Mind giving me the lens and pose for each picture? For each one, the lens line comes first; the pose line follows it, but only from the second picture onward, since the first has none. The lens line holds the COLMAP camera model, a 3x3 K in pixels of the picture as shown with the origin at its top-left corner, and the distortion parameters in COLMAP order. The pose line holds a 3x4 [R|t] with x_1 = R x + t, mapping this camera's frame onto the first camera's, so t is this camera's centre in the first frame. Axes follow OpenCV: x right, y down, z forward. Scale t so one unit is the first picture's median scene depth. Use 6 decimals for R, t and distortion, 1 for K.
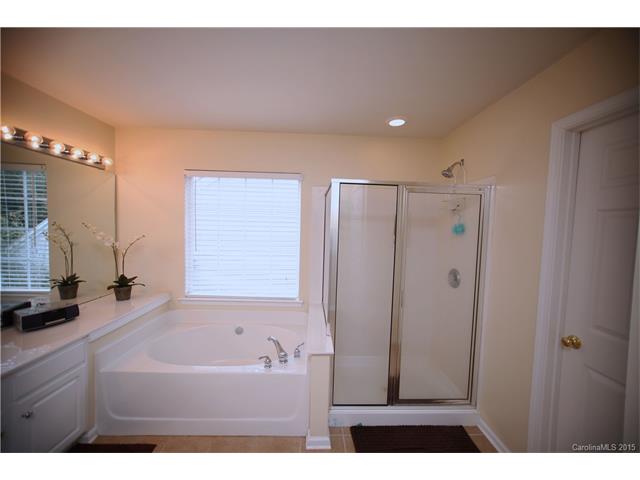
lens RADIAL K [[254.8, 0, 320.0], [0, 254.8, 240.0], [0, 0, 1]] dist [-0.001741, 0.000047]
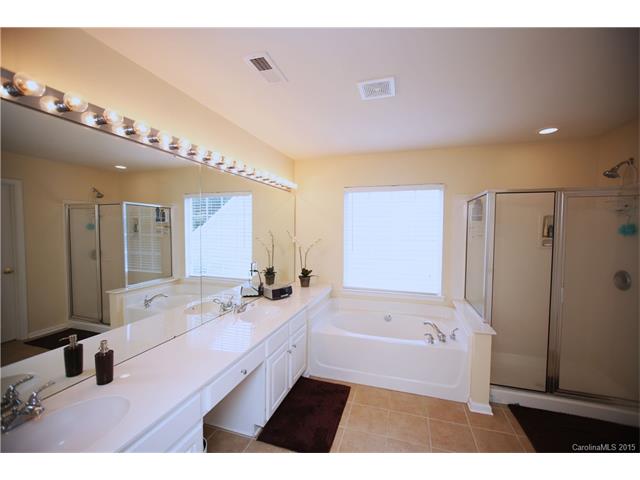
lens RADIAL K [[281.0, 0, 320.0], [0, 281.0, 240.0], [0, 0, 1]] dist [0.011290, 0.000649]
pose [[0.949793, -0.008437, -0.312766, -0.232608], [0.002465, 0.999807, -0.019486, 0.015607], [0.312870, 0.017736, 0.949630, -0.403186]]
